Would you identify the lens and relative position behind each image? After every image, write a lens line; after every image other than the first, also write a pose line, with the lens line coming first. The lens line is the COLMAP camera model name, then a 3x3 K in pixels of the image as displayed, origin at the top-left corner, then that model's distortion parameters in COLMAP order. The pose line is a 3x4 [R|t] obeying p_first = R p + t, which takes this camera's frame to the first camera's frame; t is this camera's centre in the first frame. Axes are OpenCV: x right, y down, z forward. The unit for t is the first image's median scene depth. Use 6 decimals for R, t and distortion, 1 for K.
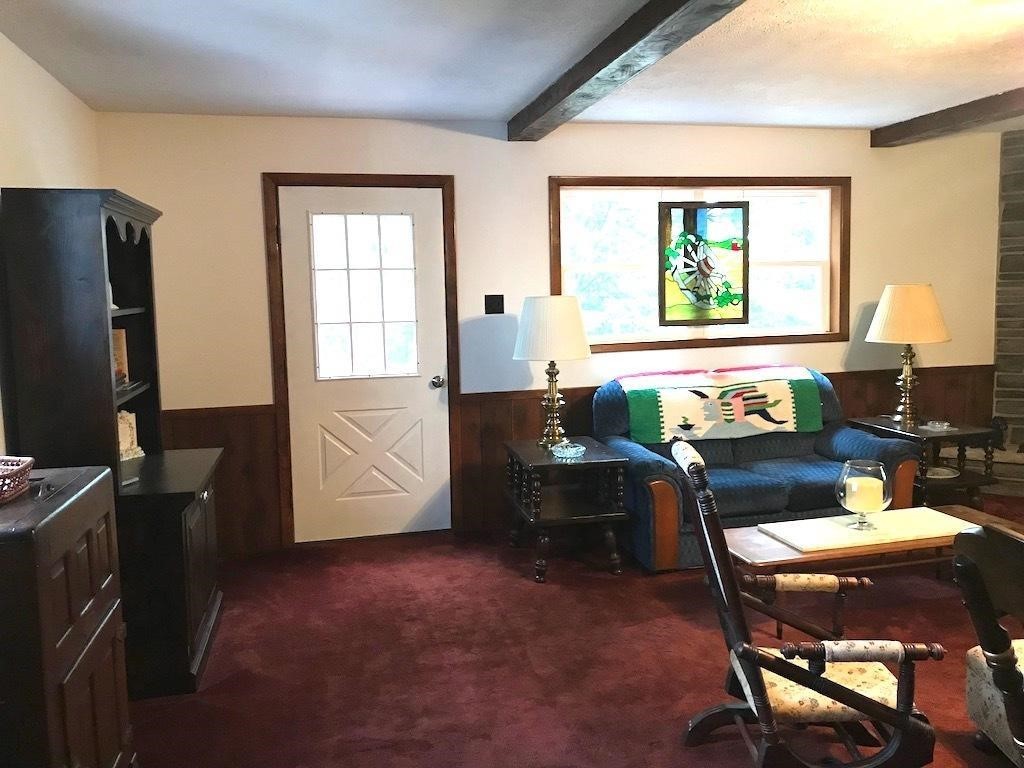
lens RADIAL K [[835.4, 0, 511.6], [0, 835.4, 378.8], [0, 0, 1]] dist [0.051648, -0.052591]
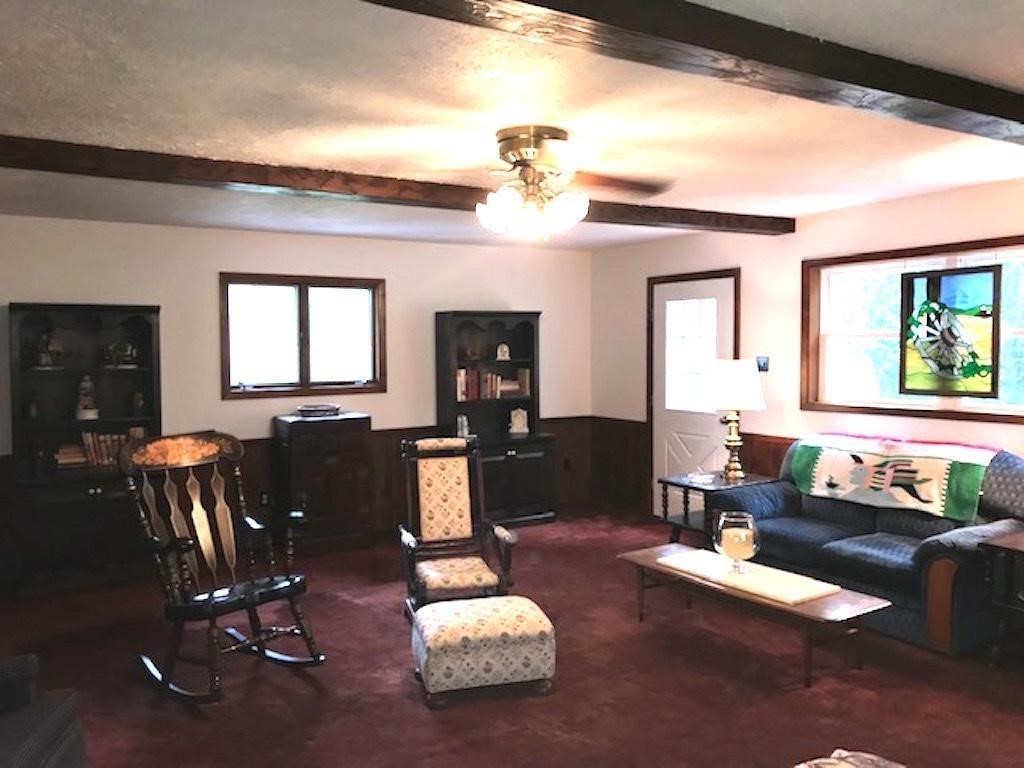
lens RADIAL K [[835.4, 0, 511.8], [0, 835.4, 386.1], [0, 0, 1]] dist [0.051648, -0.052591]
pose [[0.317194, 0.068959, -0.945850, 0.996675], [-0.096124, 0.994554, 0.040275, -0.067381], [0.943477, 0.078144, 0.322096, 0.222025]]
